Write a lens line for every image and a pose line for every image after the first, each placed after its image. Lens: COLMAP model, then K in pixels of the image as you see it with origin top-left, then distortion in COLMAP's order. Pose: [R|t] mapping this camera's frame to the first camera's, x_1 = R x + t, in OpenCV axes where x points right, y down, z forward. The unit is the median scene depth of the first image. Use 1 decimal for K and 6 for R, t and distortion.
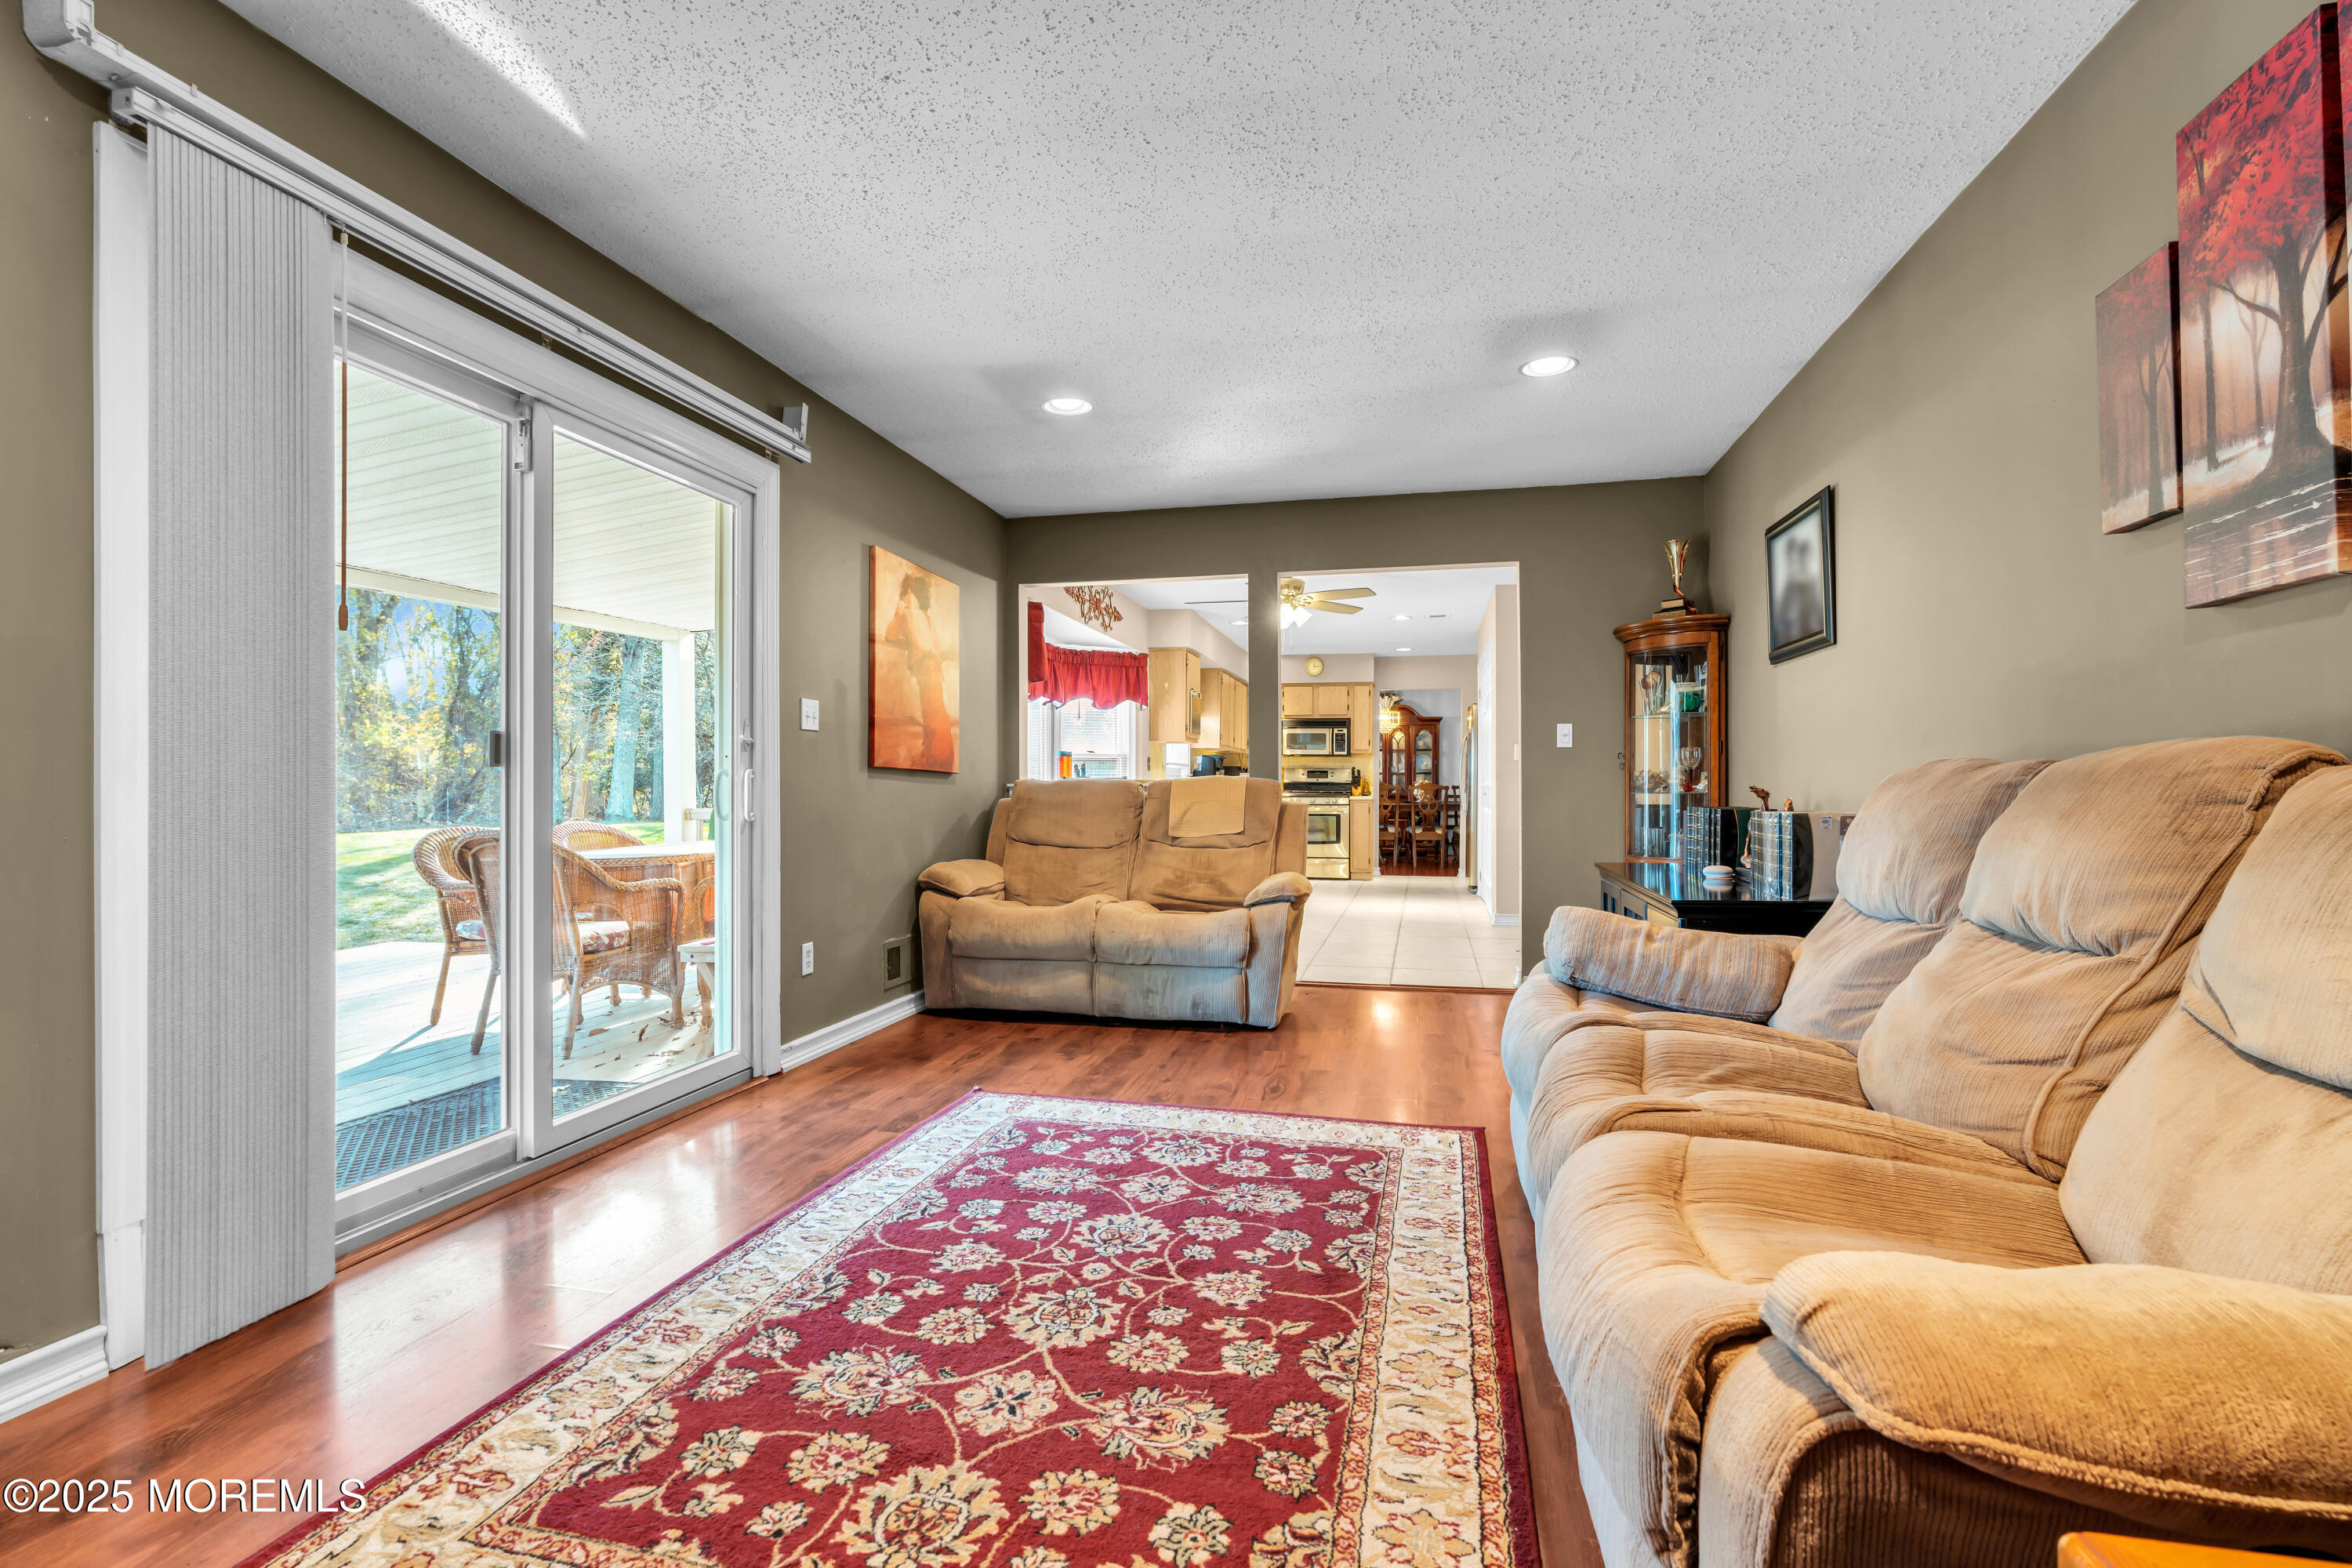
lens RADIAL K [[1058.7, 0, 1189.3], [0, 1058.7, 793.1], [0, 0, 1]] dist [-0.011693, 0.003366]
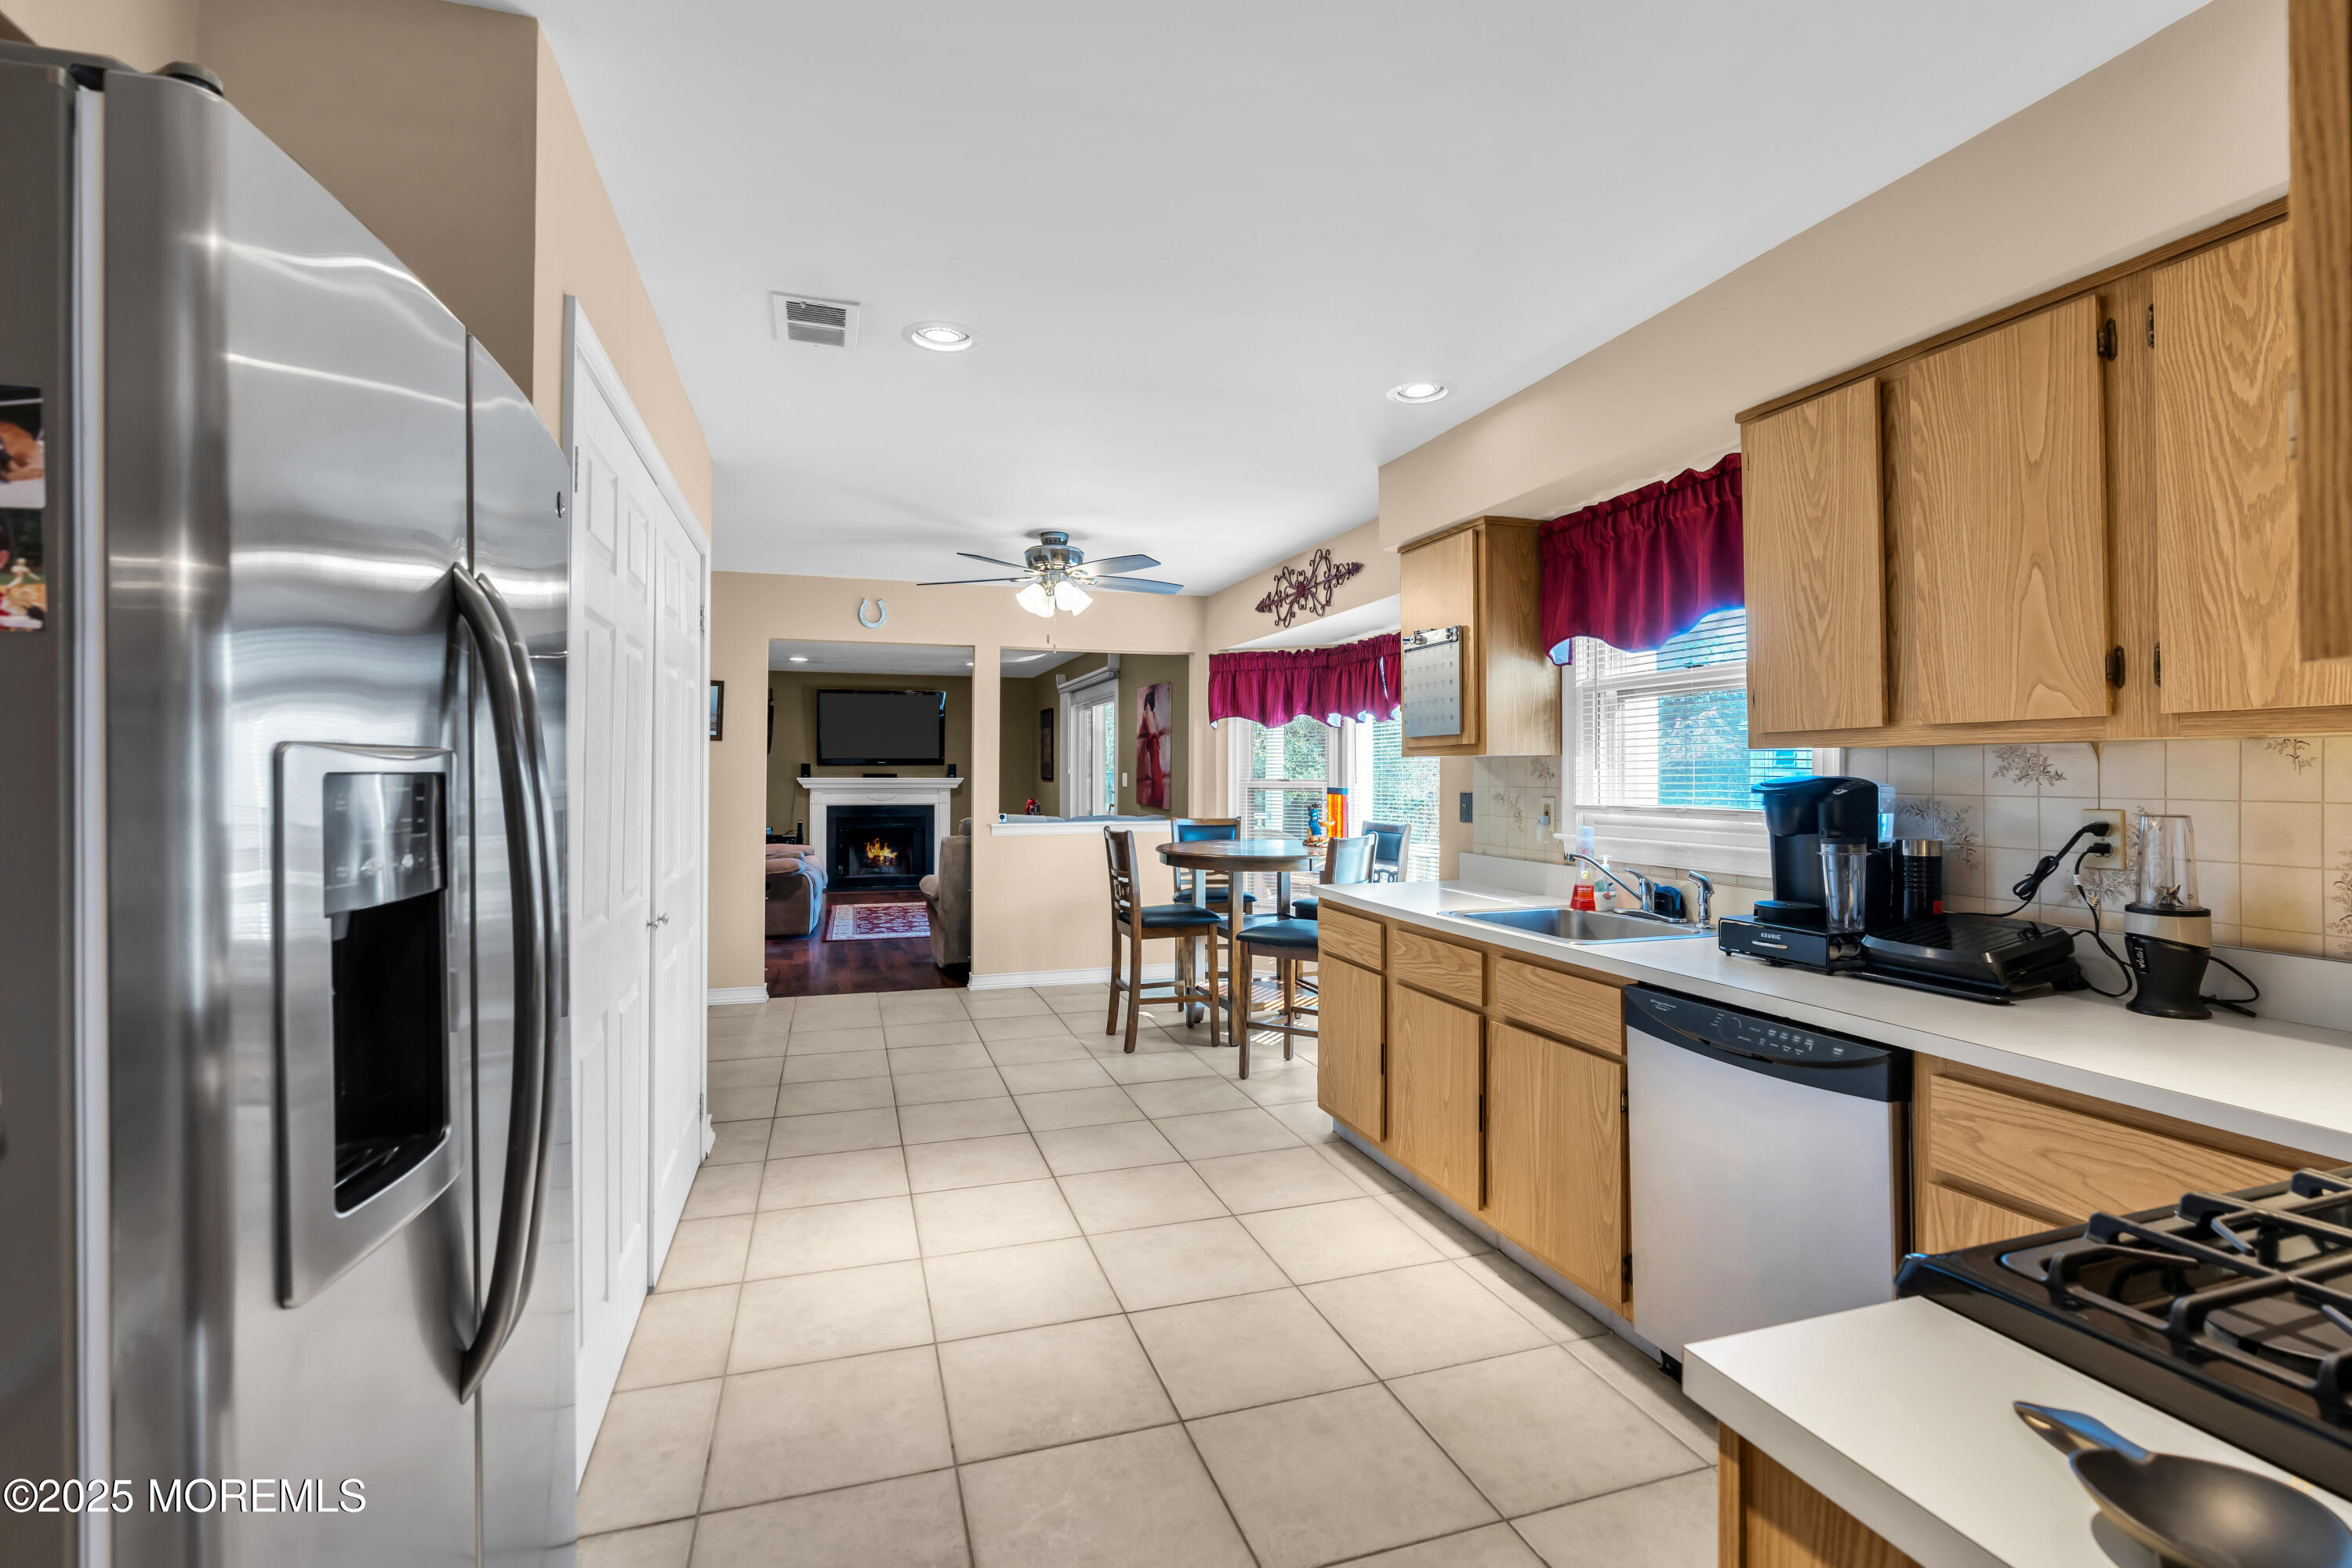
lens RADIAL K [[1058.7, 0, 1174.2], [0, 1058.7, 765.5], [0, 0, 1]] dist [-0.011693, 0.003366]
pose [[-0.865168, -0.001449, -0.501480, 1.002142], [-0.000894, 0.999999, -0.001347, -0.148343], [0.501481, -0.000717, -0.865168, 4.415773]]
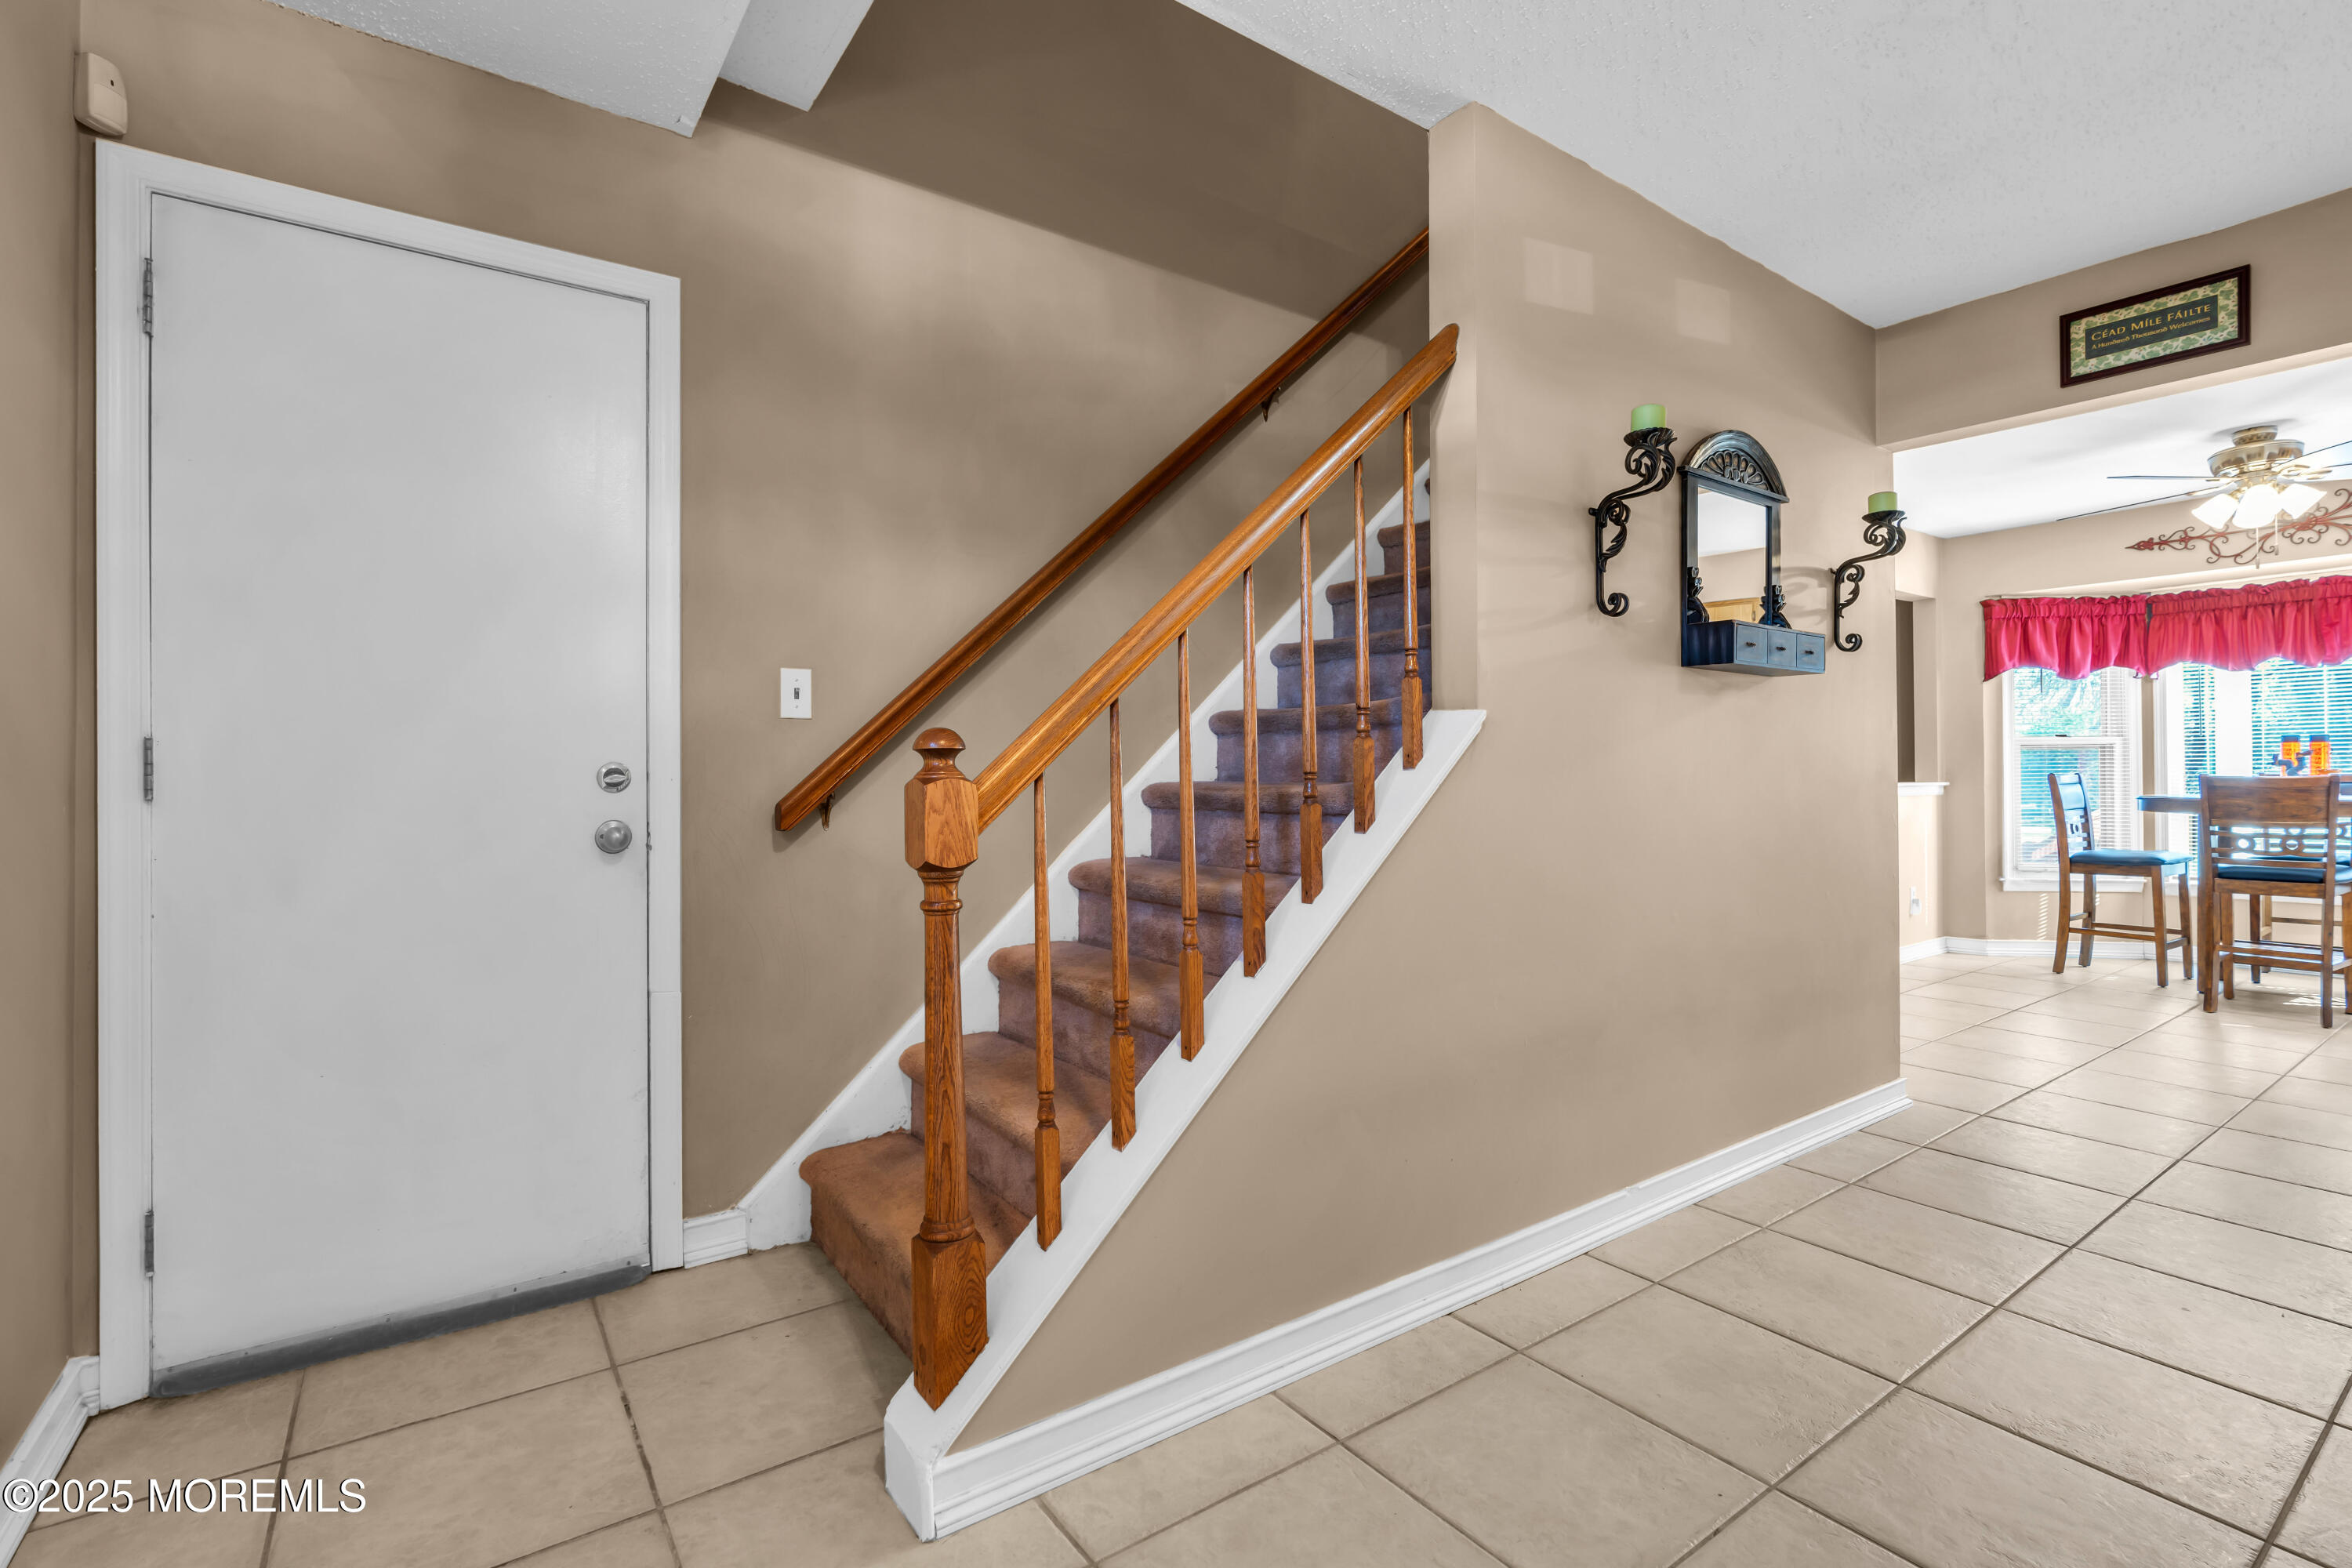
lens RADIAL K [[1058.7, 0, 1180.7], [0, 1058.7, 773.4], [0, 0, 1]] dist [-0.011693, 0.003366]
pose [[-0.670754, 0.016197, -0.741503, 2.538844], [0.014820, 0.999855, 0.008434, -0.084099], [0.741532, -0.005332, -0.670897, 2.521345]]
